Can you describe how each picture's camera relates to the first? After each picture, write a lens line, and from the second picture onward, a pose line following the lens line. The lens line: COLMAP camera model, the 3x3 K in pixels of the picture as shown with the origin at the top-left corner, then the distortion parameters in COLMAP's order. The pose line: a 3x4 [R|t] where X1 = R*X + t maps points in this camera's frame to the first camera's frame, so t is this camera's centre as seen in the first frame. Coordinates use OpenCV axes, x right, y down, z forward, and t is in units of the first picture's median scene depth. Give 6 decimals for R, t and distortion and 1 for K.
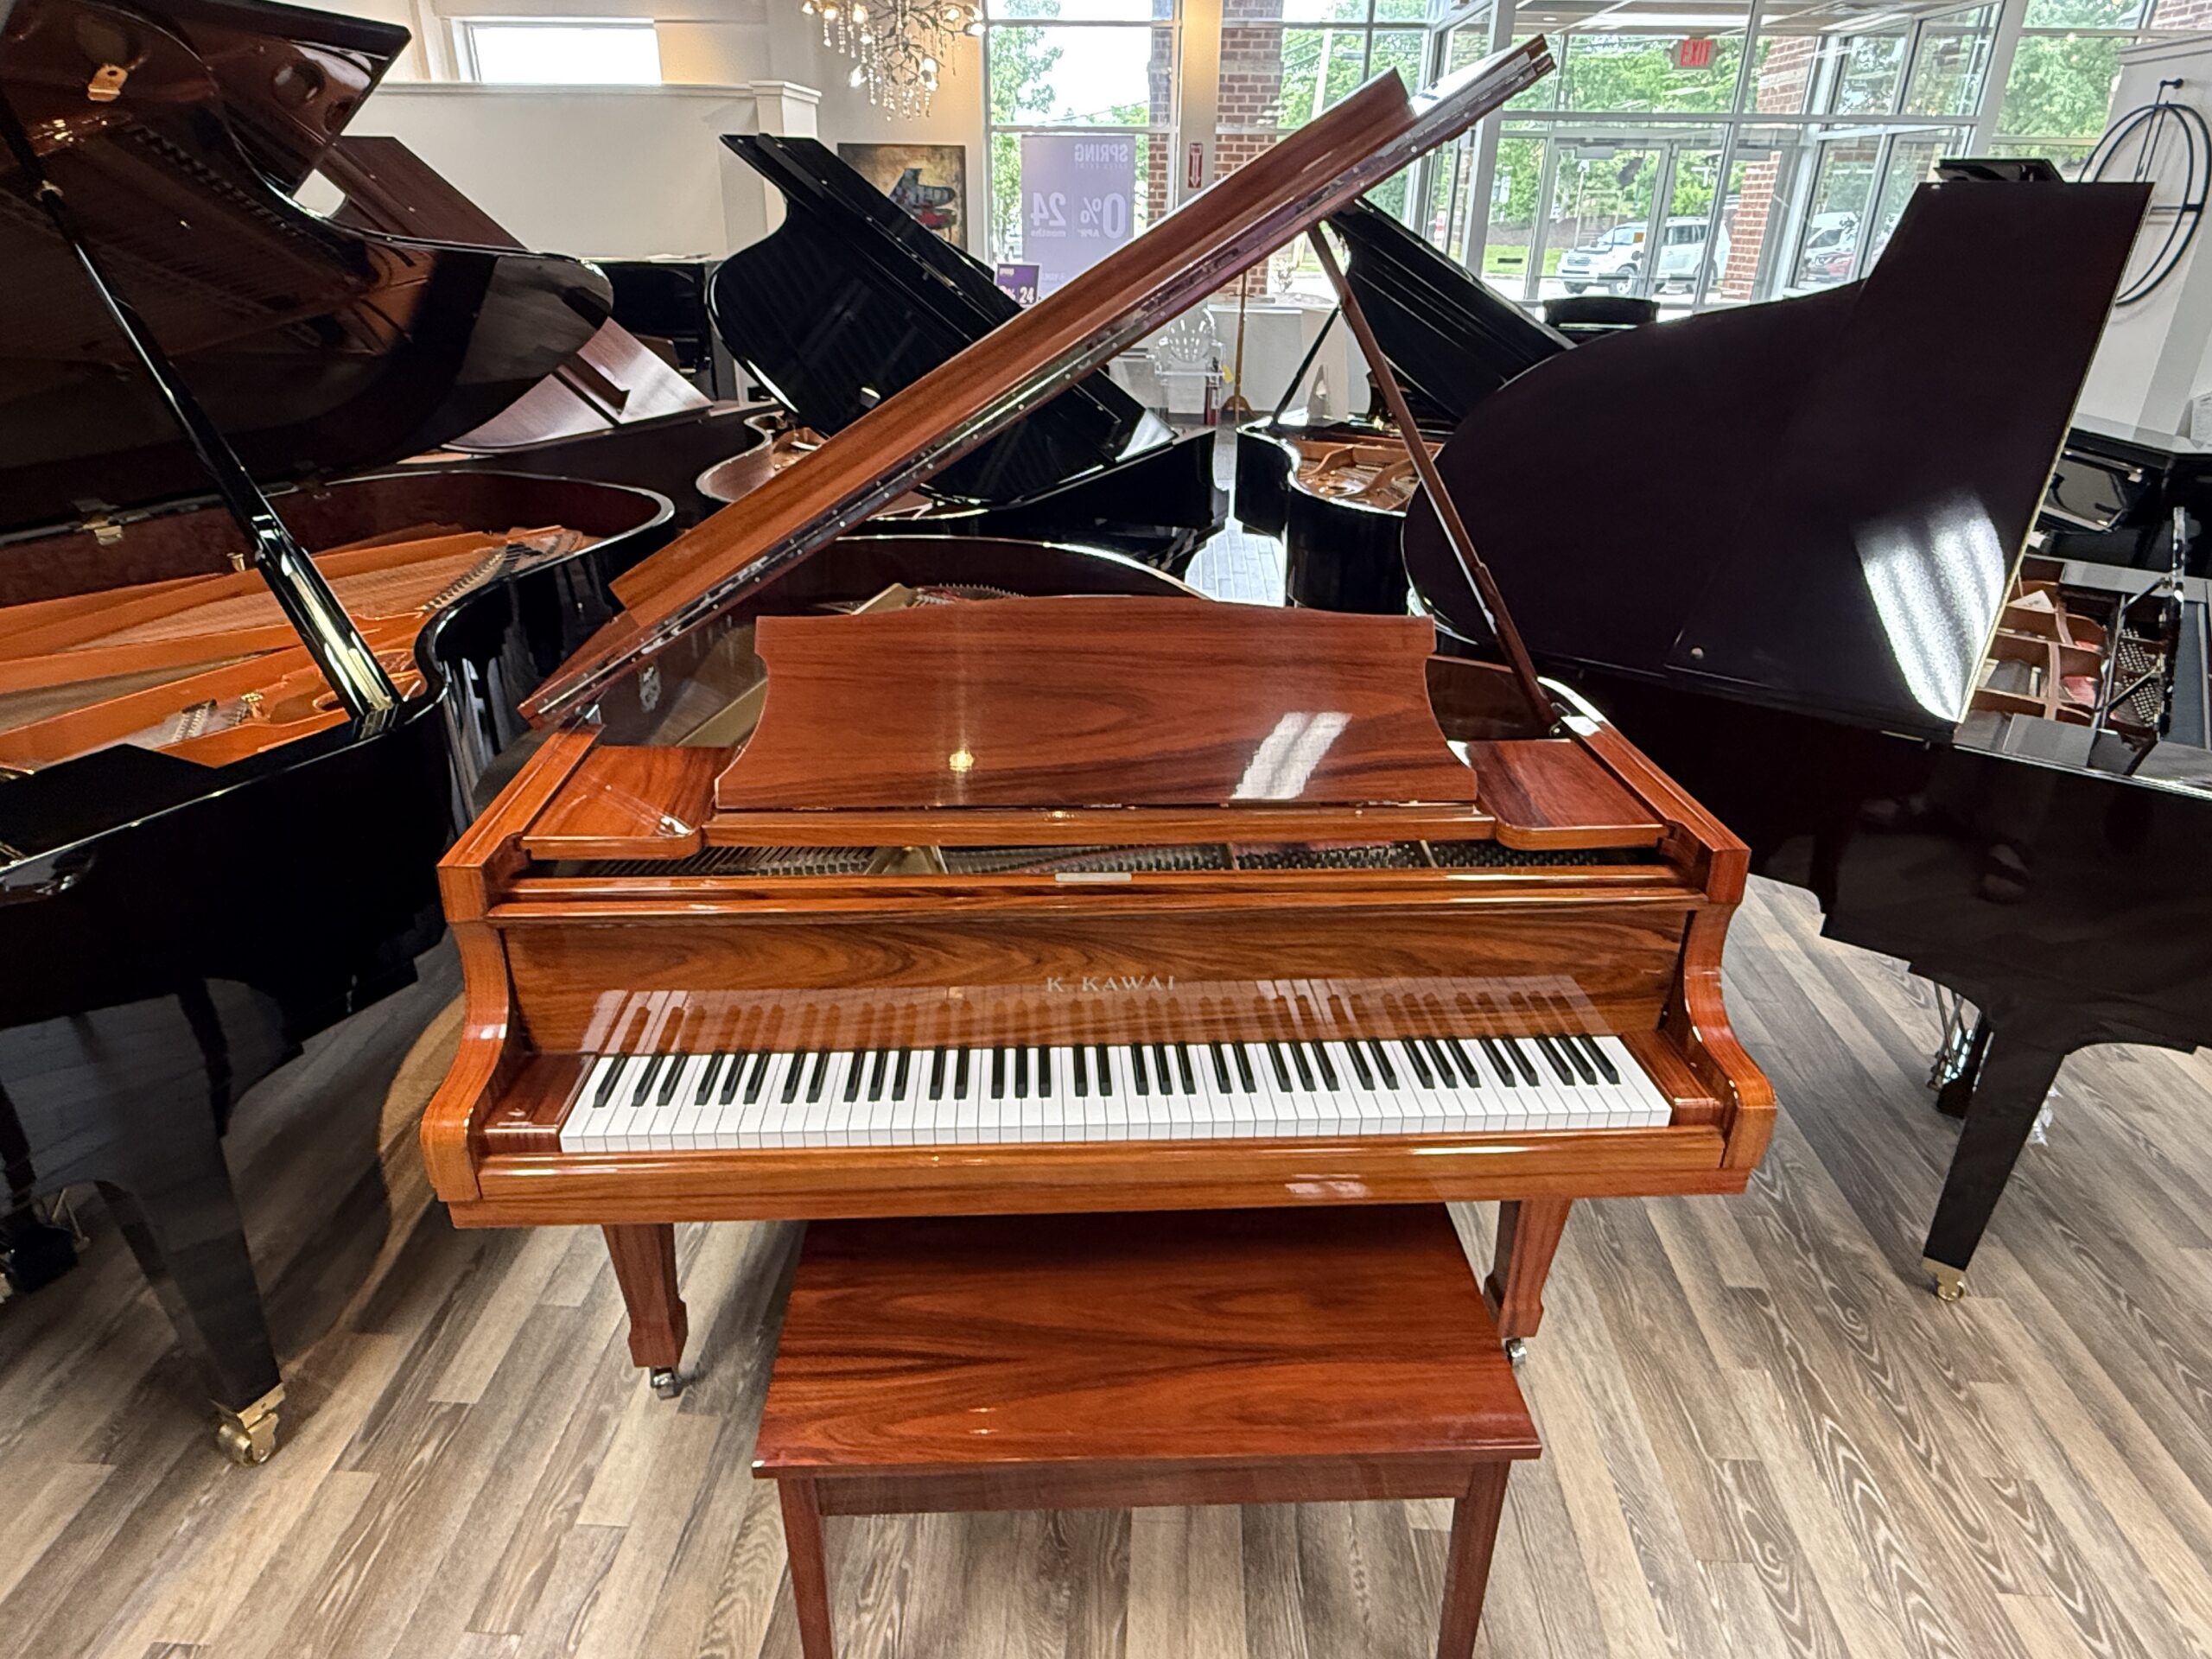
lens RADIAL K [[1277.6, 0, 1101.1], [0, 1277.6, 829.9], [0, 0, 1]] dist [0.004004, 0.002556]
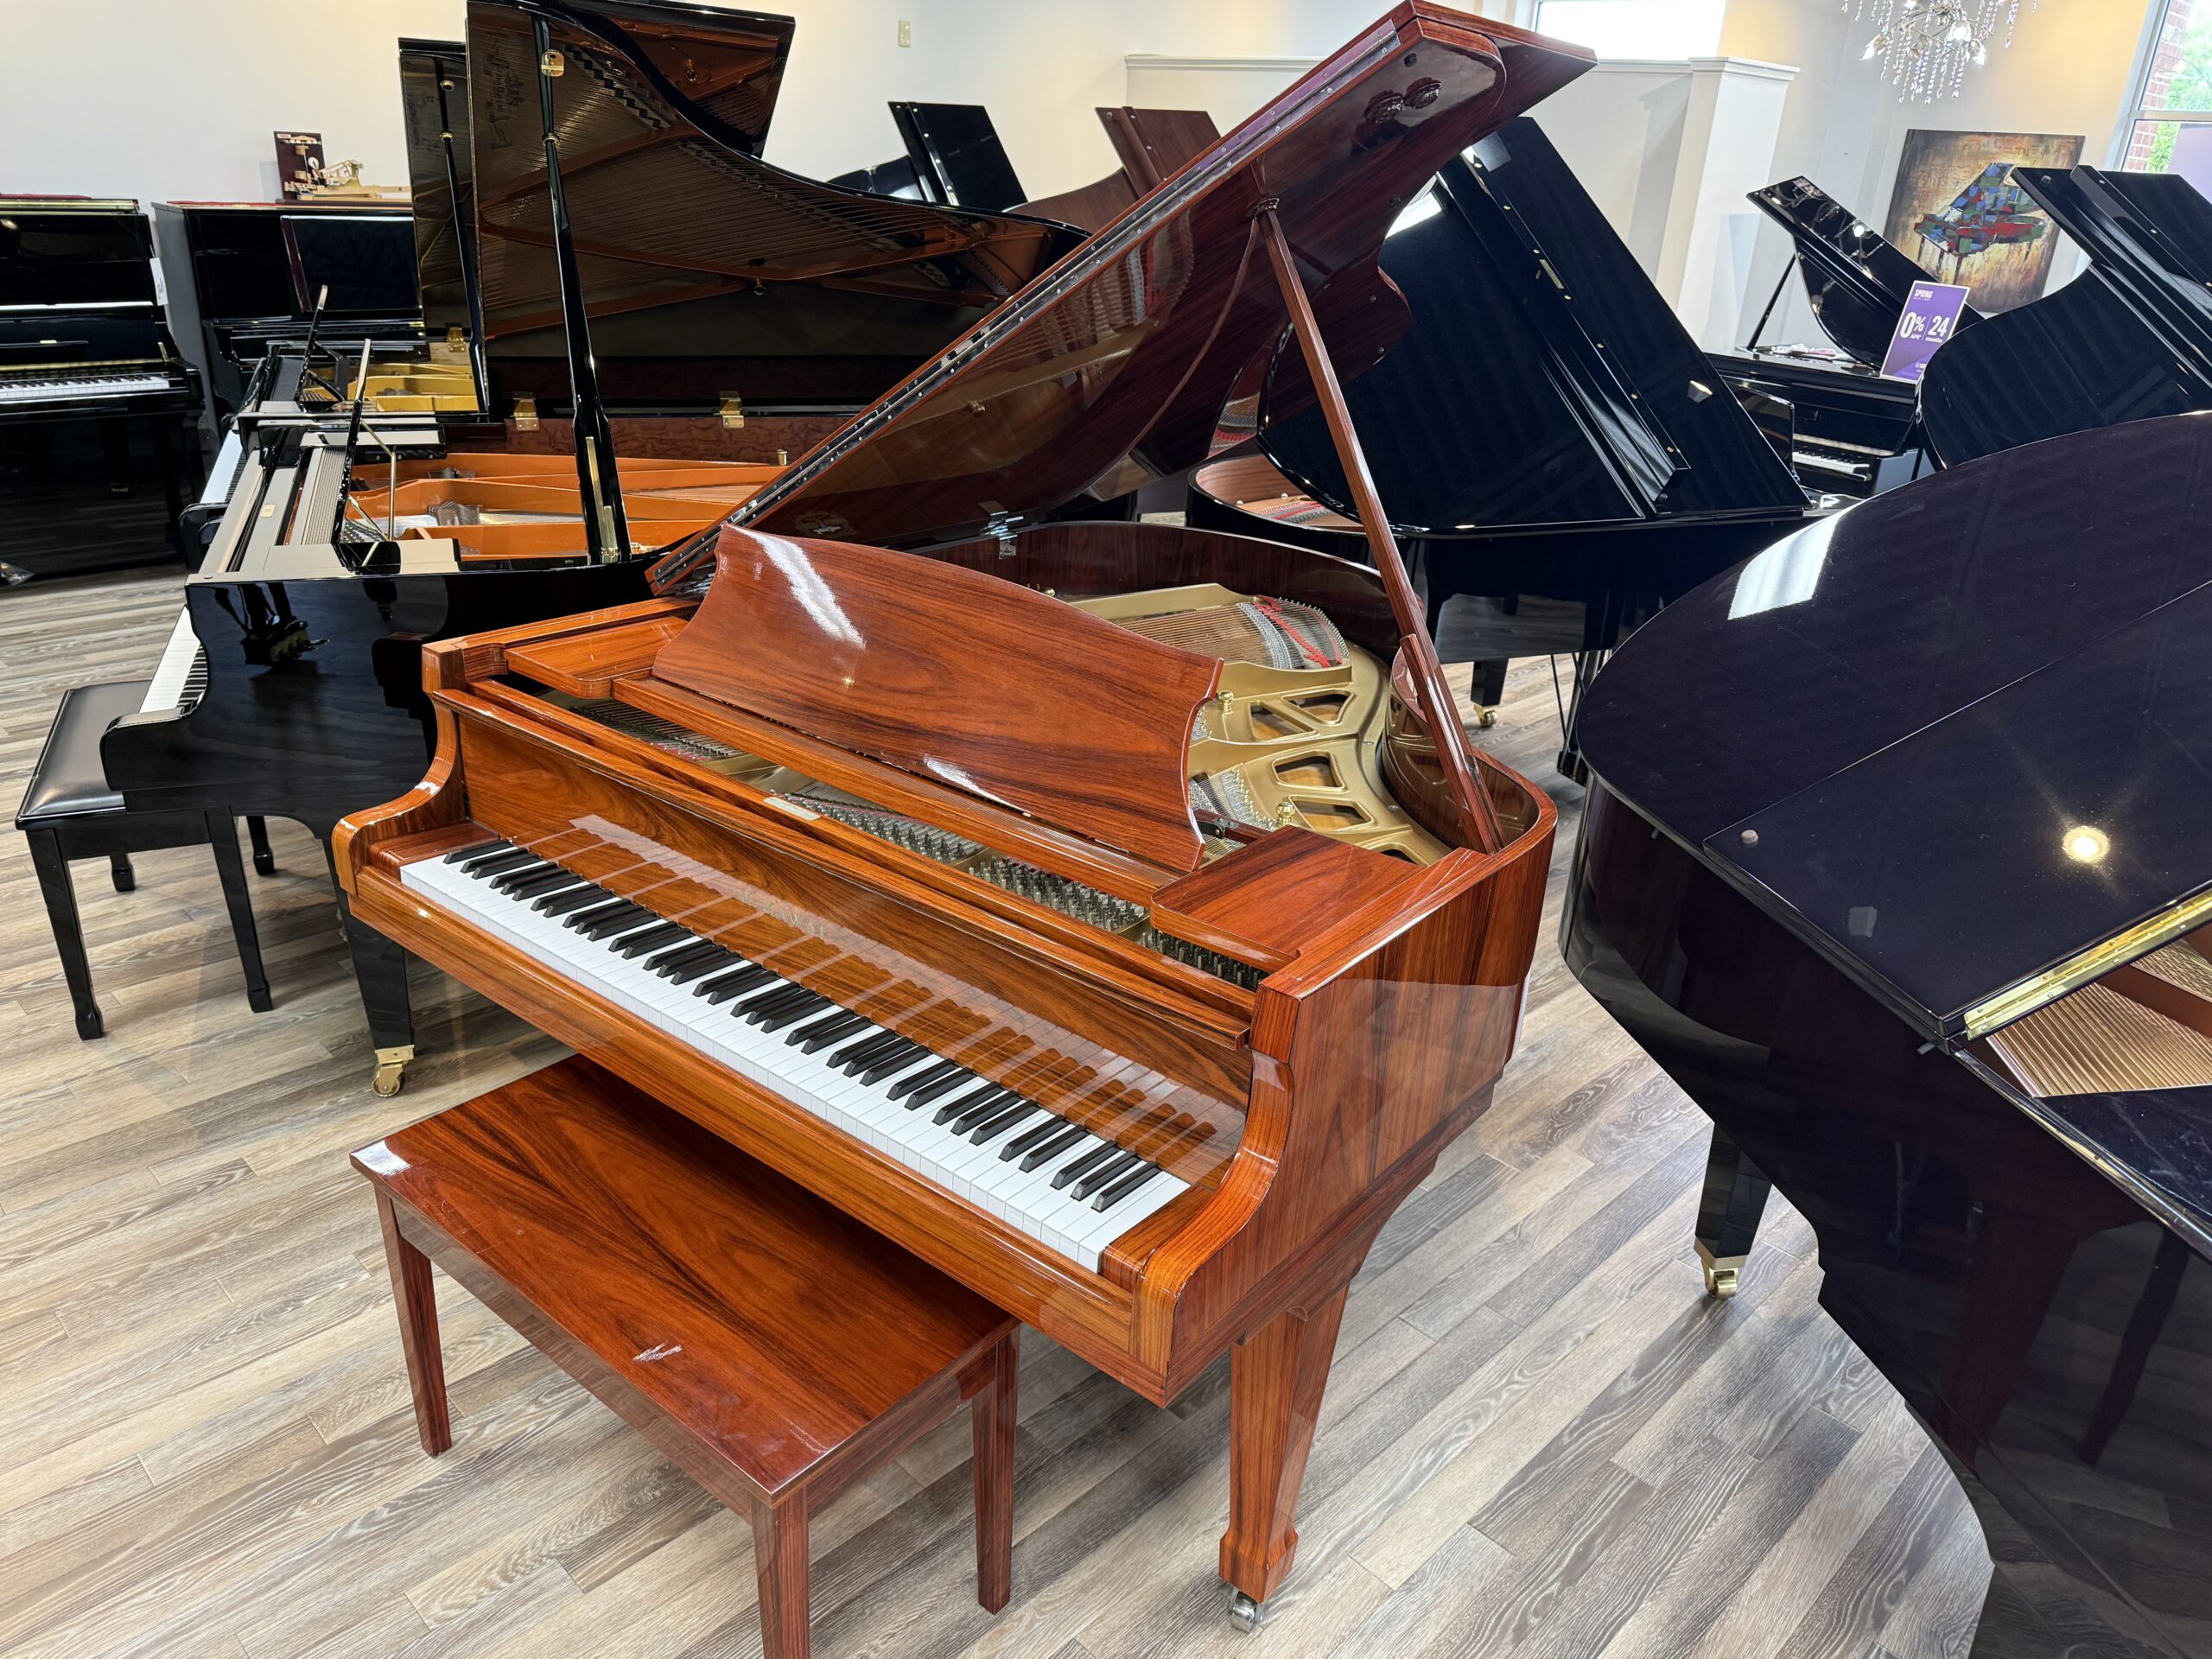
lens RADIAL K [[1575.4, 0, 1109.3], [0, 1575.4, 834.1], [0, 0, 1]] dist [-0.004392, -0.008319]
pose [[0.752324, 0.287232, -0.592879, 0.888982], [-0.326615, 0.944180, 0.042975, -0.076391], [0.572129, 0.161312, 0.804144, 0.119606]]
